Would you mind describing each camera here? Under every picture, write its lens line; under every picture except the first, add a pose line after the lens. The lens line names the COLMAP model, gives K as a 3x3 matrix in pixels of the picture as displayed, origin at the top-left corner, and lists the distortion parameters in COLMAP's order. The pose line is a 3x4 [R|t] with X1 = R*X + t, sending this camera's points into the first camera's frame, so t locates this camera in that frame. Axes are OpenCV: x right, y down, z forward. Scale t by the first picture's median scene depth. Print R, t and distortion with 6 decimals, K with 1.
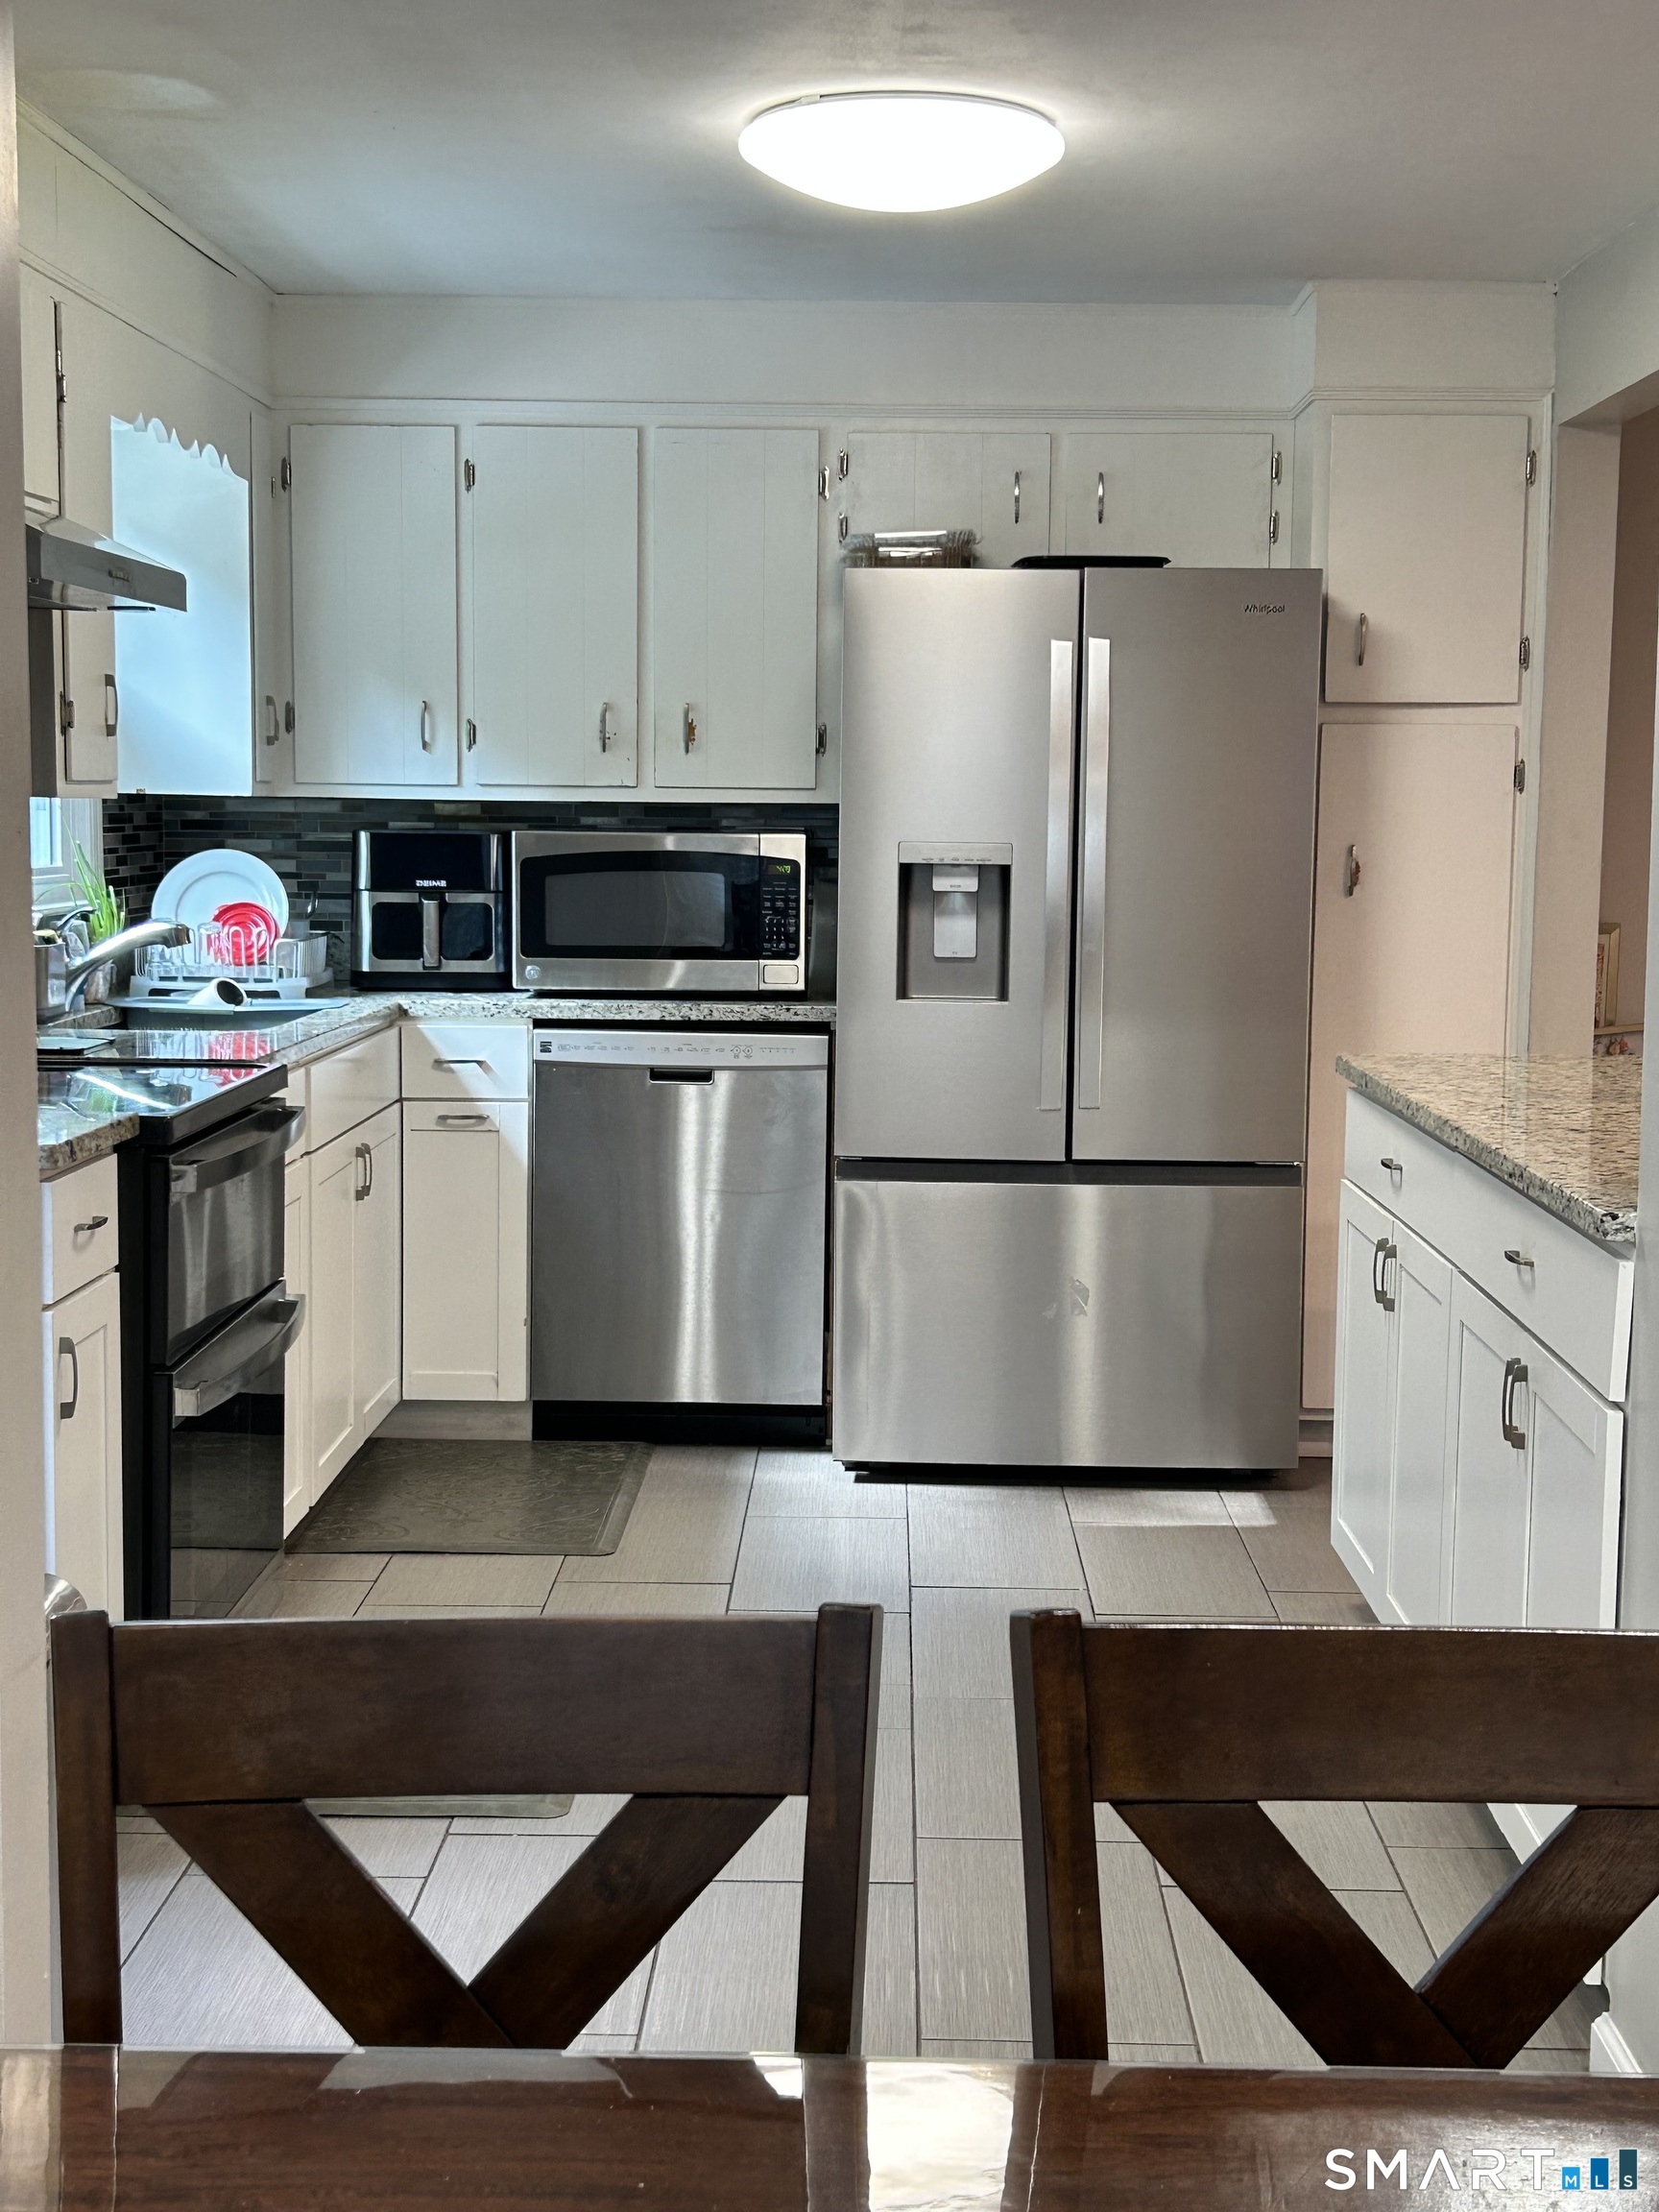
lens RADIAL K [[2957.1, 0, 840.7], [0, 2957.1, 1088.6], [0, 0, 1]] dist [0.119600, 0.000000]
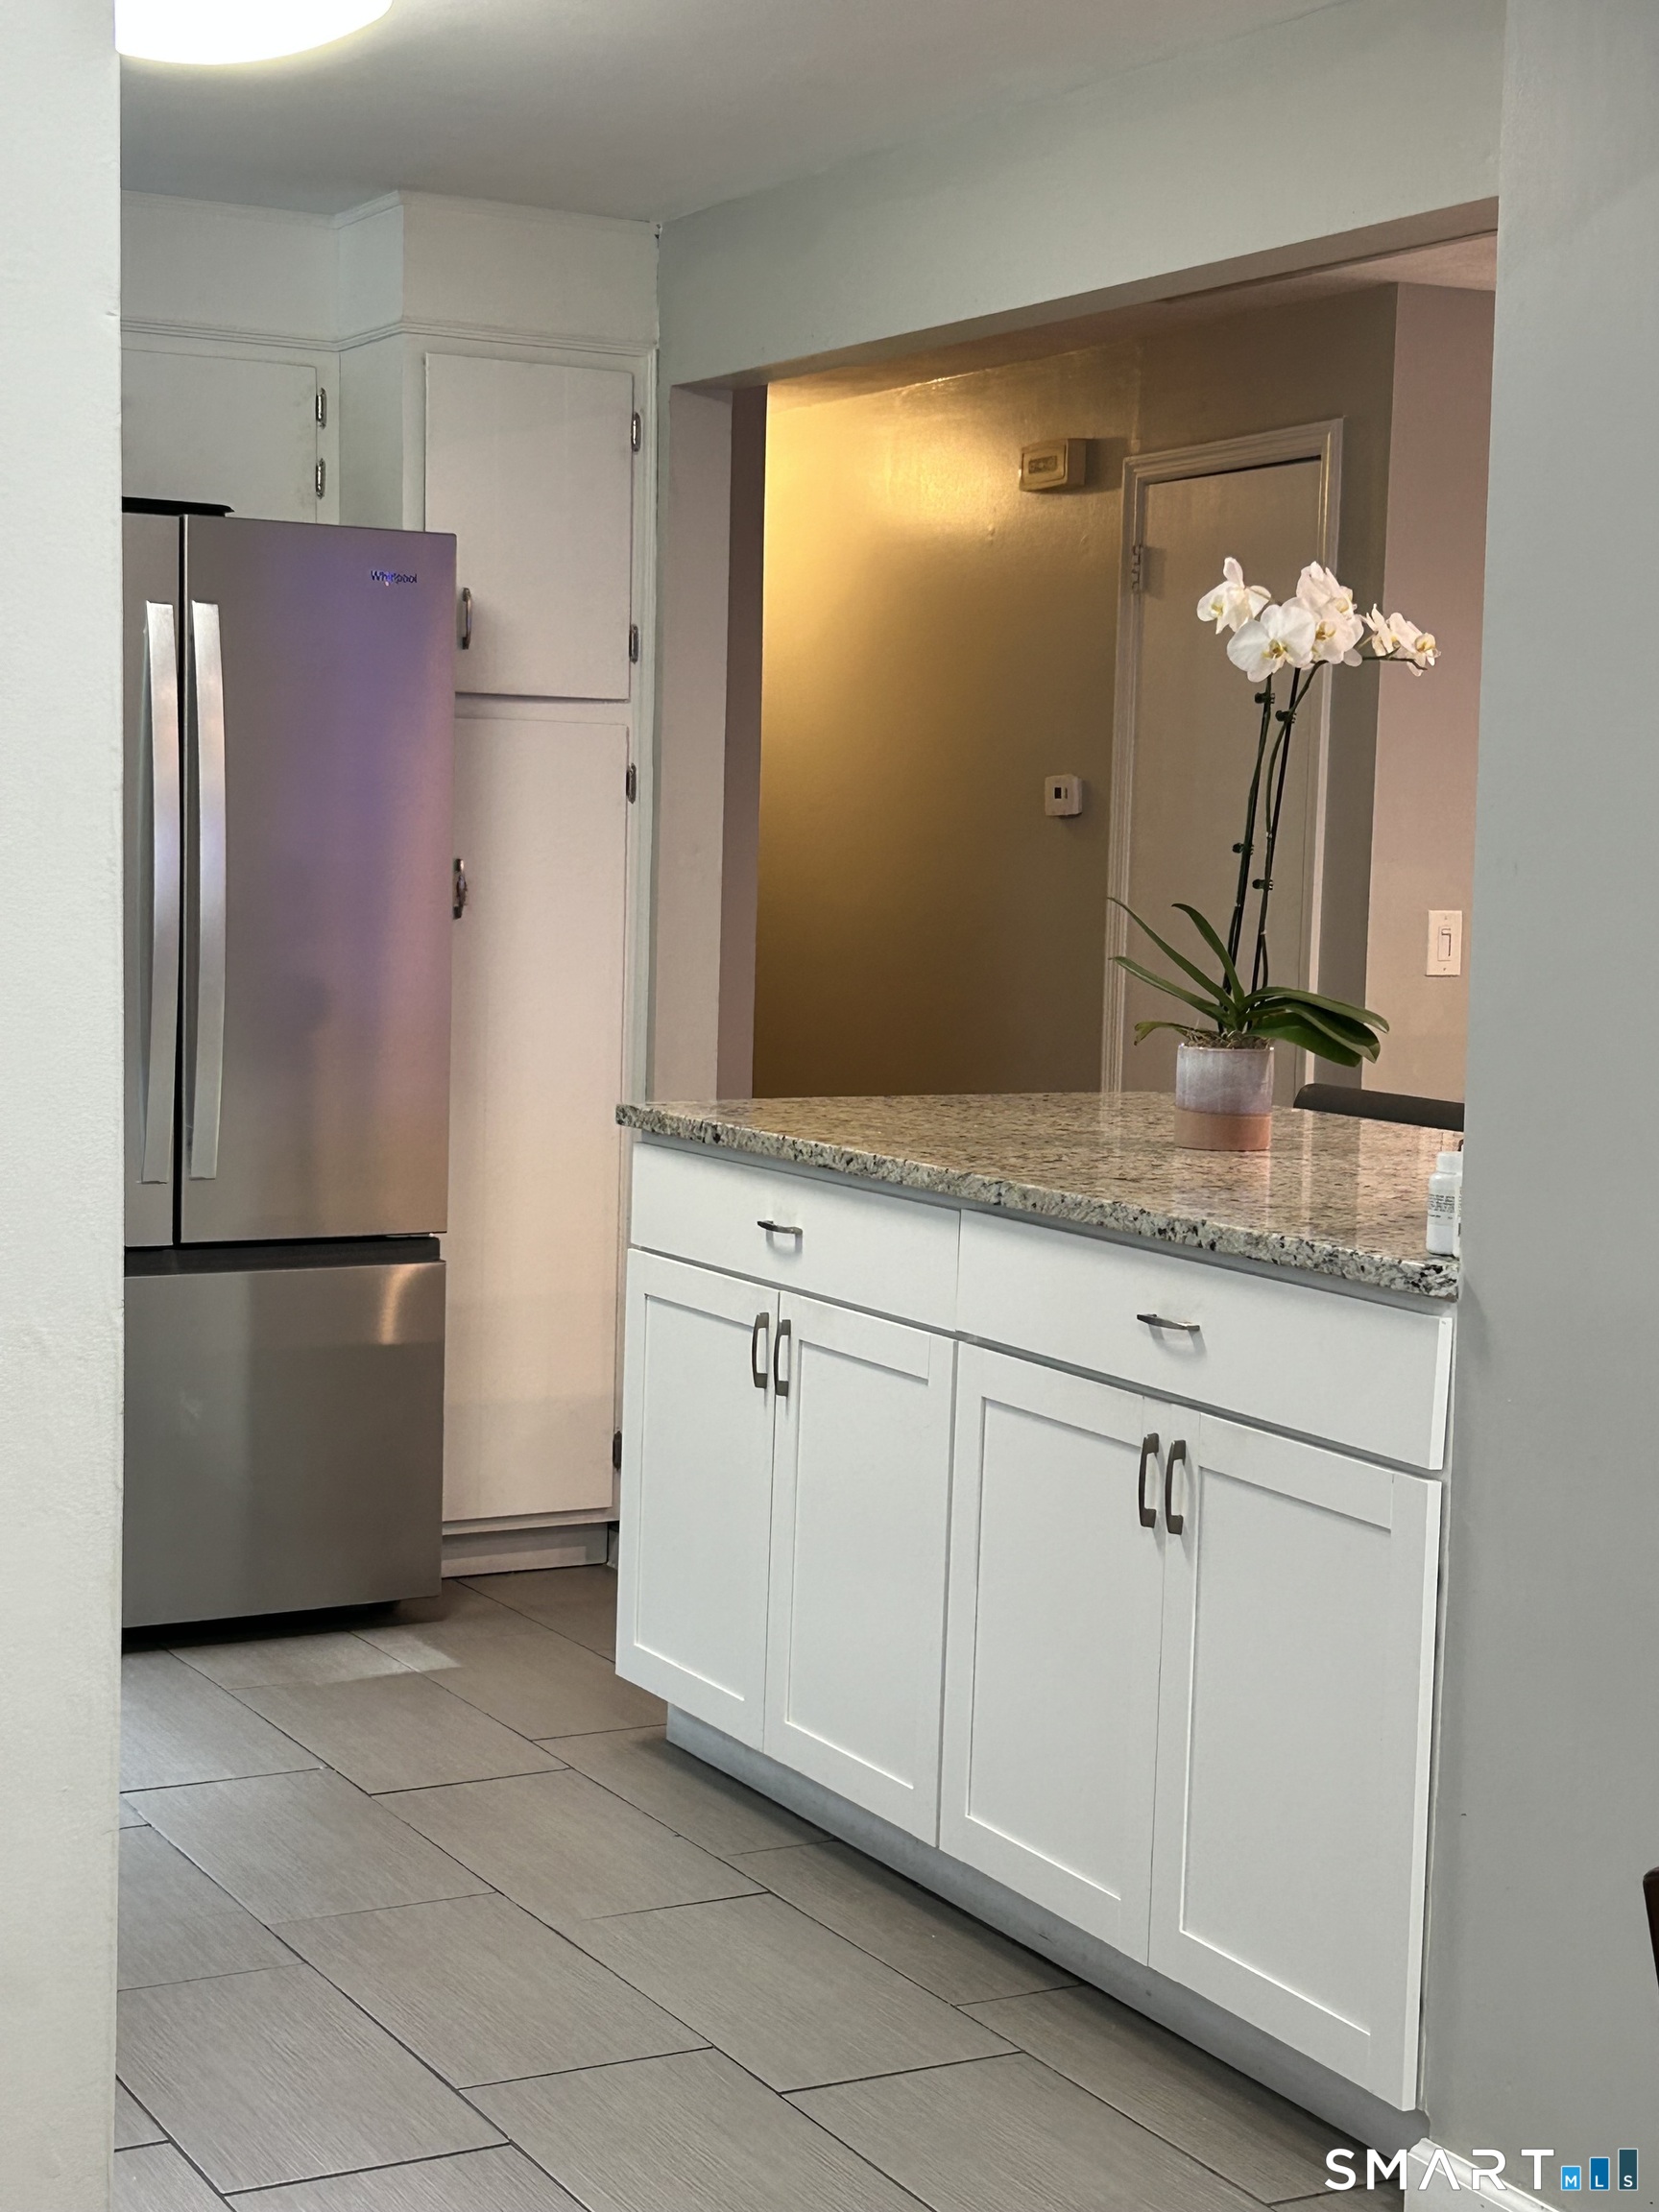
lens RADIAL K [[3454.9, 0, 828.7], [0, 3454.9, 1124.1], [0, 0, 1]] dist [0.170322, 0.000000]
pose [[0.874275, -0.031647, 0.484399, -0.229098], [0.033637, 0.999424, 0.004584, -0.007171], [-0.484265, 0.012286, 0.874835, 0.080838]]
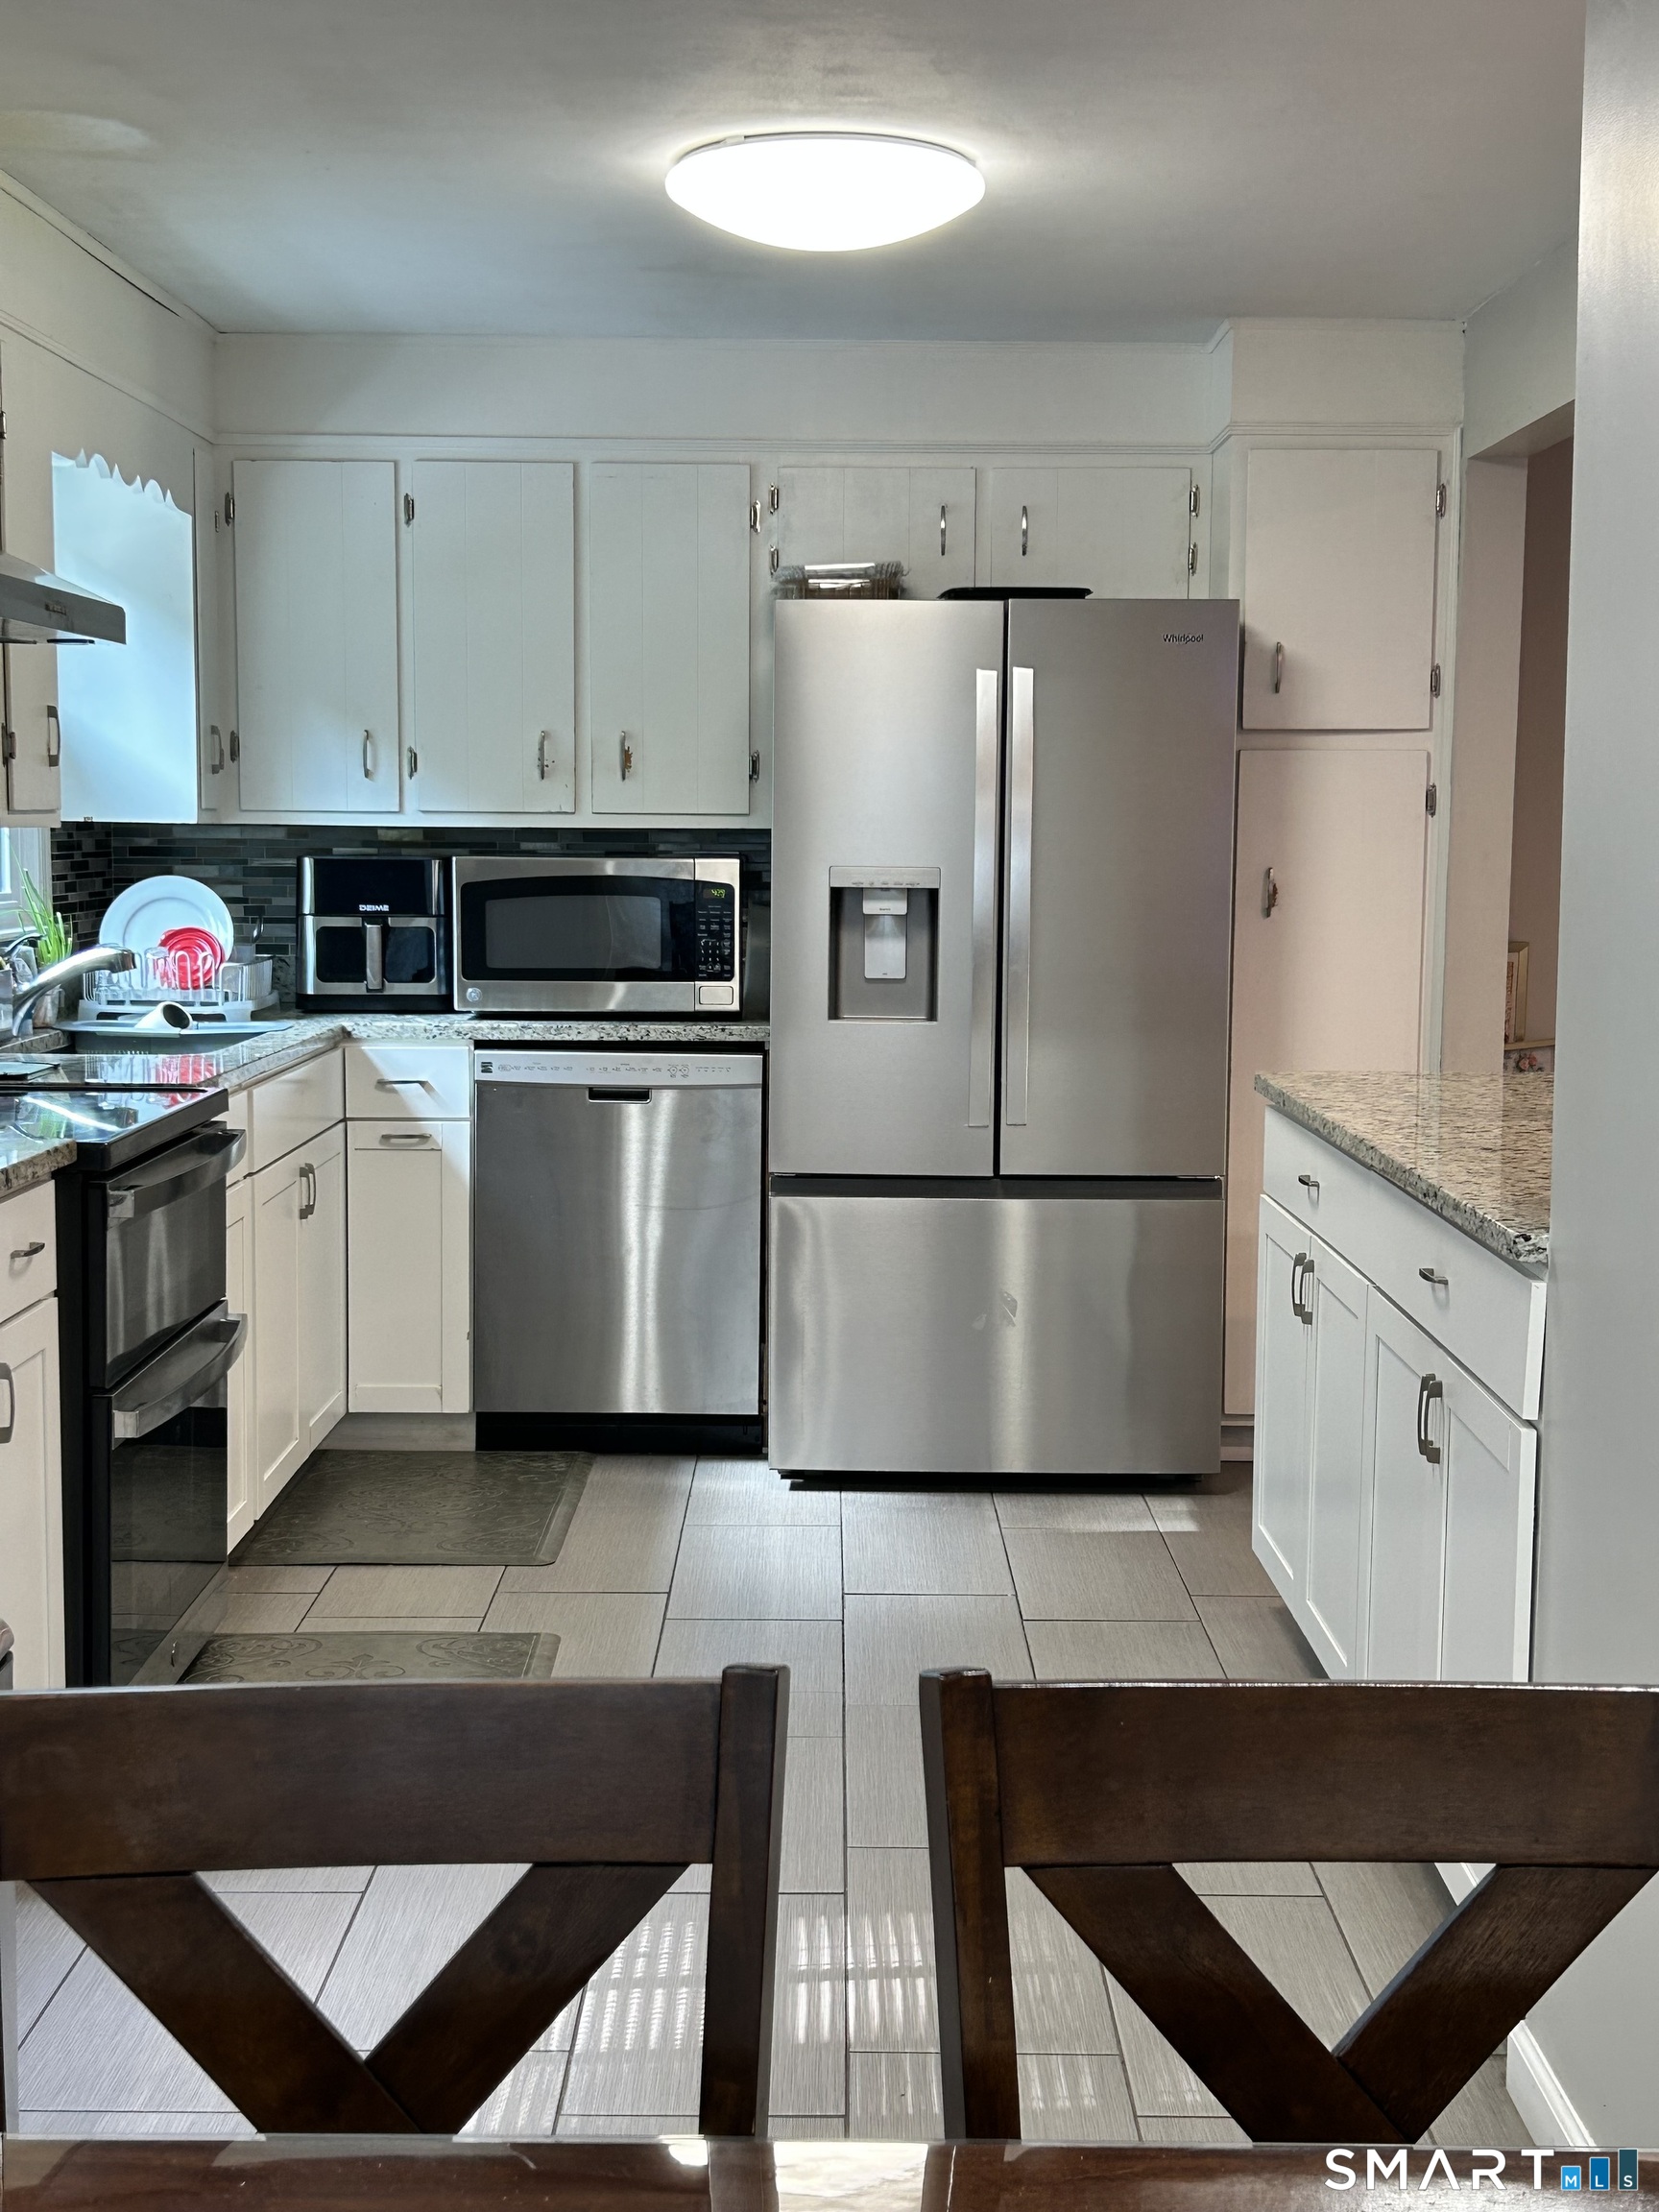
lens RADIAL K [[2835.6, 0, 823.4], [0, 2835.6, 1105.1], [0, 0, 1]] dist [0.116000, 0.000000]
pose [[0.999890, -0.005332, 0.013868, 0.003506], [0.005293, 0.999982, 0.002840, -0.003445], [-0.013883, -0.002766, 0.999900, 0.016274]]
